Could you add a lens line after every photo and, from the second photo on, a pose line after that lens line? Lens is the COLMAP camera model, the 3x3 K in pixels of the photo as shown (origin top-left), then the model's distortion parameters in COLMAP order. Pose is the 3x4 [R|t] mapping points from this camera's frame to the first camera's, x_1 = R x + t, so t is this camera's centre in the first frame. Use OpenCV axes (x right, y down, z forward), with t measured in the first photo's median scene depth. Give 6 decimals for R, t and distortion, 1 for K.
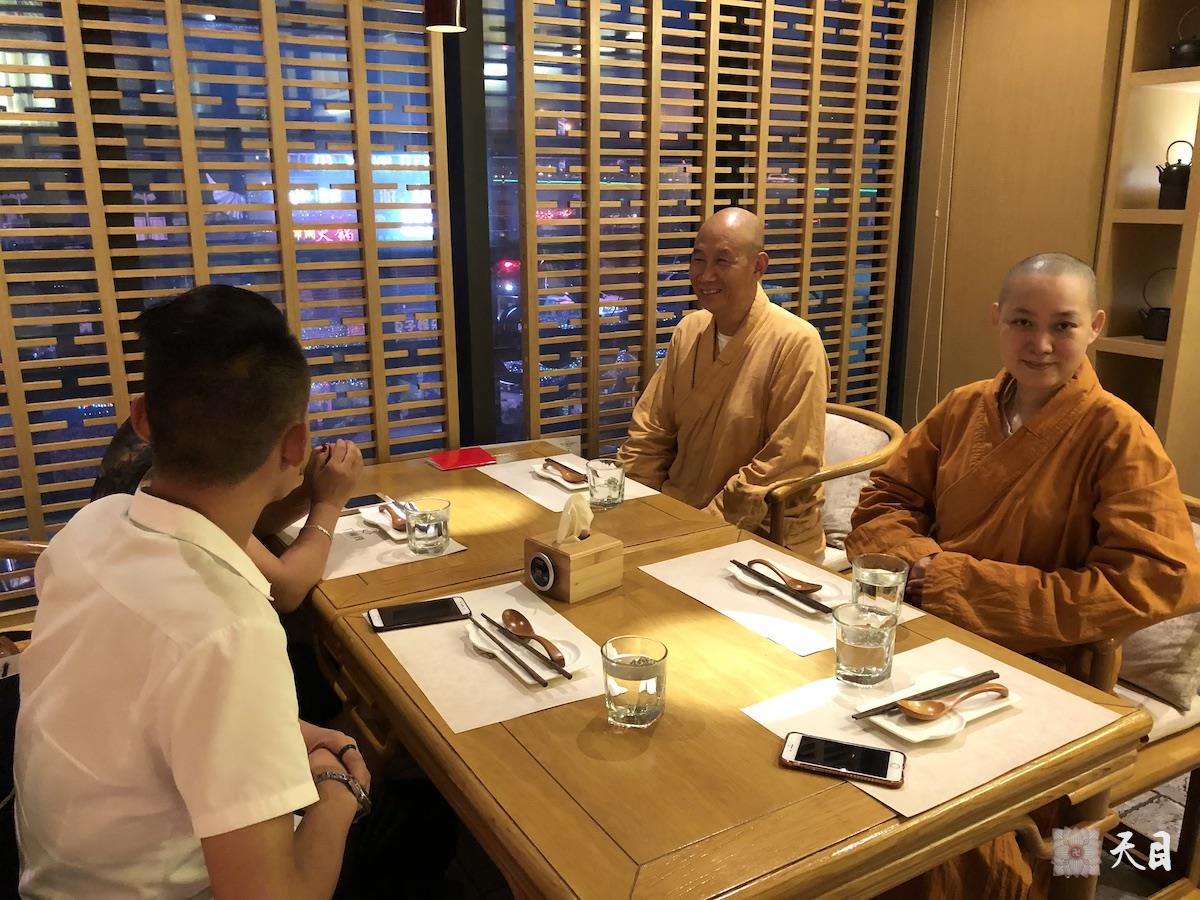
lens RADIAL K [[985.9, 0, 594.7], [0, 985.9, 450.1], [0, 0, 1]] dist [0.007881, 0.008135]
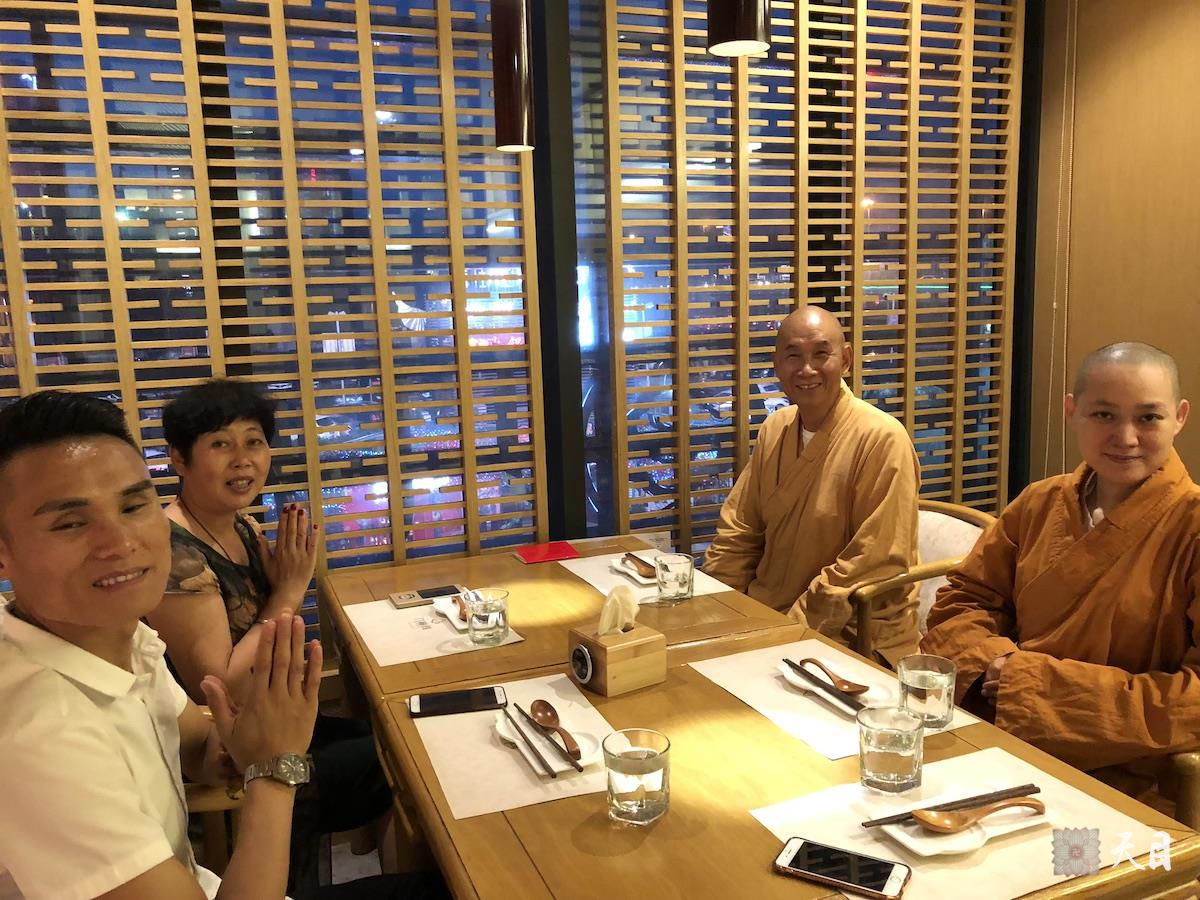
lens RADIAL K [[987.2, 0, 604.2], [0, 987.2, 451.5], [0, 0, 1]] dist [0.006950, 0.019752]
pose [[0.987043, -0.004979, -0.160381, 0.109935], [-0.011701, 0.994624, -0.102888, 0.009853], [0.160031, 0.103432, 0.981678, -0.003620]]
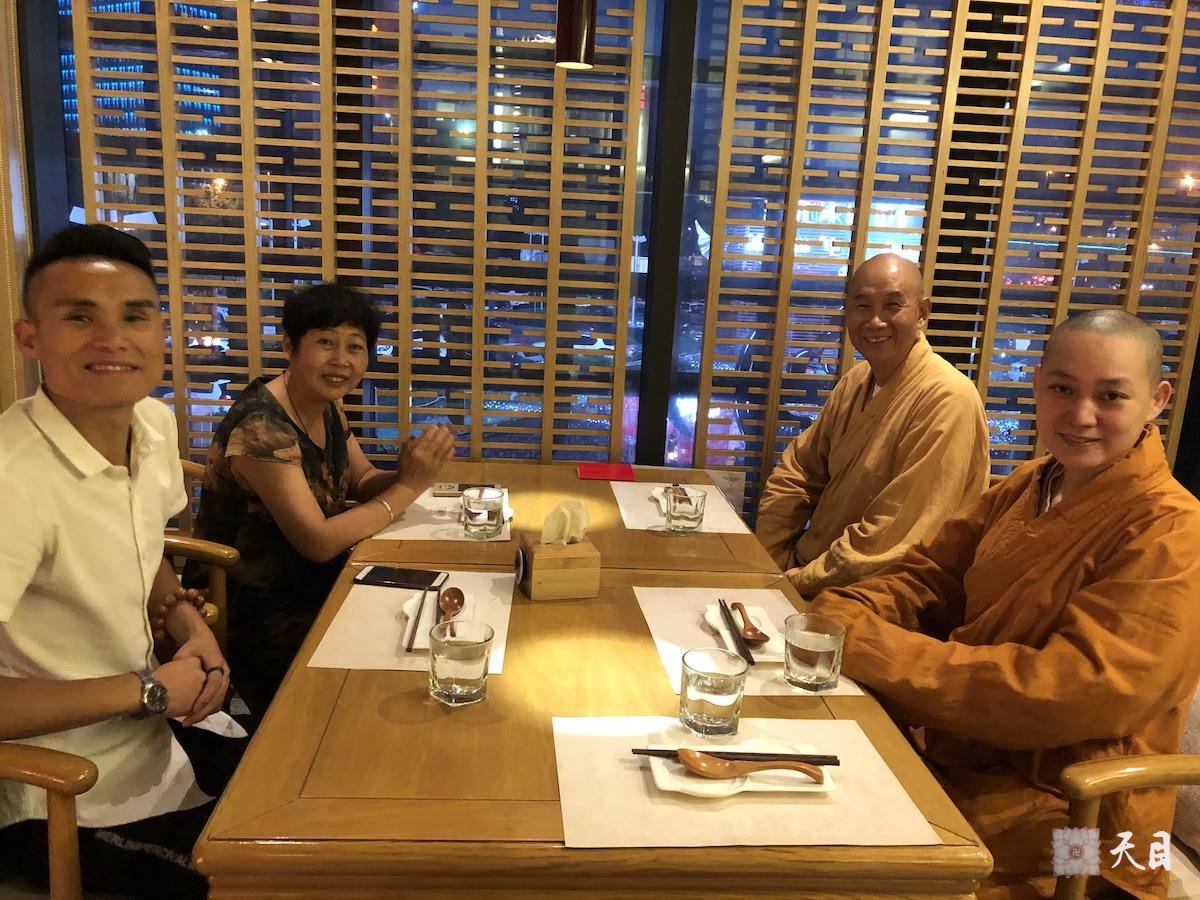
lens RADIAL K [[987.2, 0, 604.2], [0, 987.2, 451.5], [0, 0, 1]] dist [0.006950, 0.019752]
pose [[0.887892, 0.145422, -0.436463, 0.393201], [-0.169054, 0.985484, -0.015559, 0.003769], [0.427865, 0.087600, 0.899588, 0.069850]]
